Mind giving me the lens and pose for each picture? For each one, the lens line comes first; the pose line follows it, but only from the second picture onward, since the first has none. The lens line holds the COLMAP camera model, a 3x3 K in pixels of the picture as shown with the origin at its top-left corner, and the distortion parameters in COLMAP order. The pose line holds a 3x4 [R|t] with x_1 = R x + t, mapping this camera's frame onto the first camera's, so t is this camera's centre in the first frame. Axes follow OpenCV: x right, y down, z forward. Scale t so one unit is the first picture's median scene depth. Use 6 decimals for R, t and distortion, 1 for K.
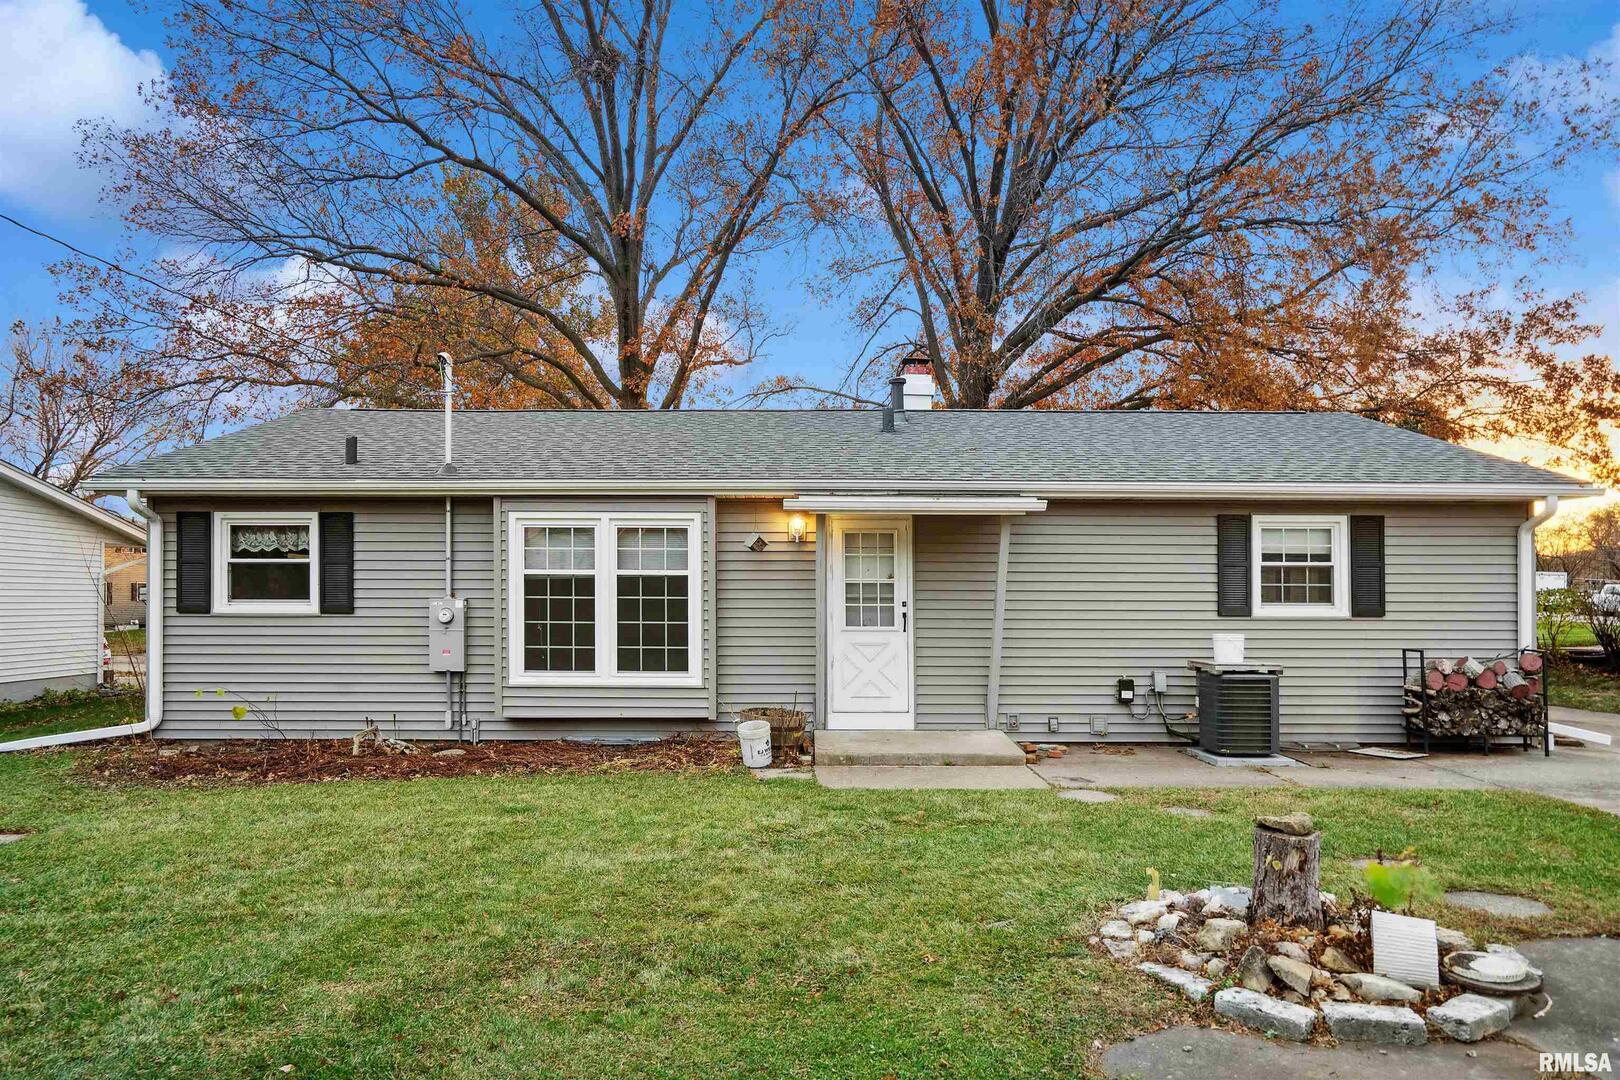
lens RADIAL K [[1020.1, 0, 775.7], [0, 1020.1, 644.0], [0, 0, 1]] dist [-0.018533, 0.000992]
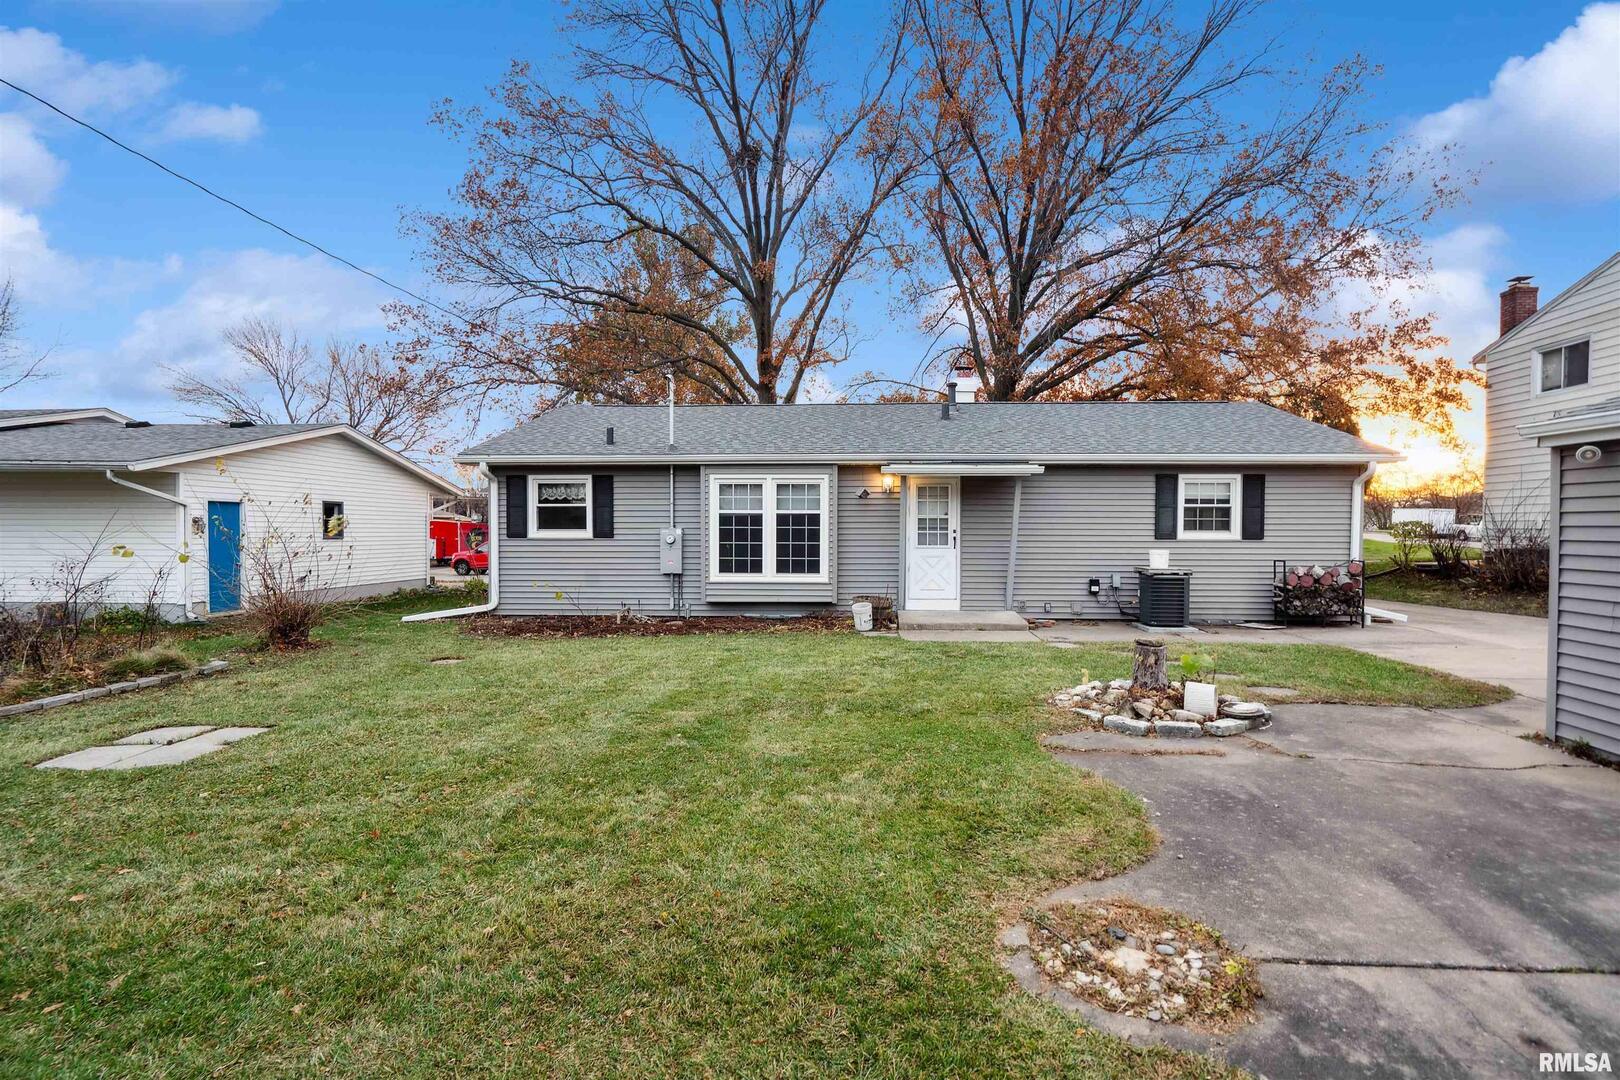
lens RADIAL K [[771.7, 0, 816.5], [0, 771.7, 621.3], [0, 0, 1]] dist [-0.019950, -0.000271]
pose [[0.998794, 0.004279, -0.048914, -0.030255], [-0.000680, 0.997306, 0.073357, 0.012812], [0.049096, -0.073235, 0.996106, -0.222643]]
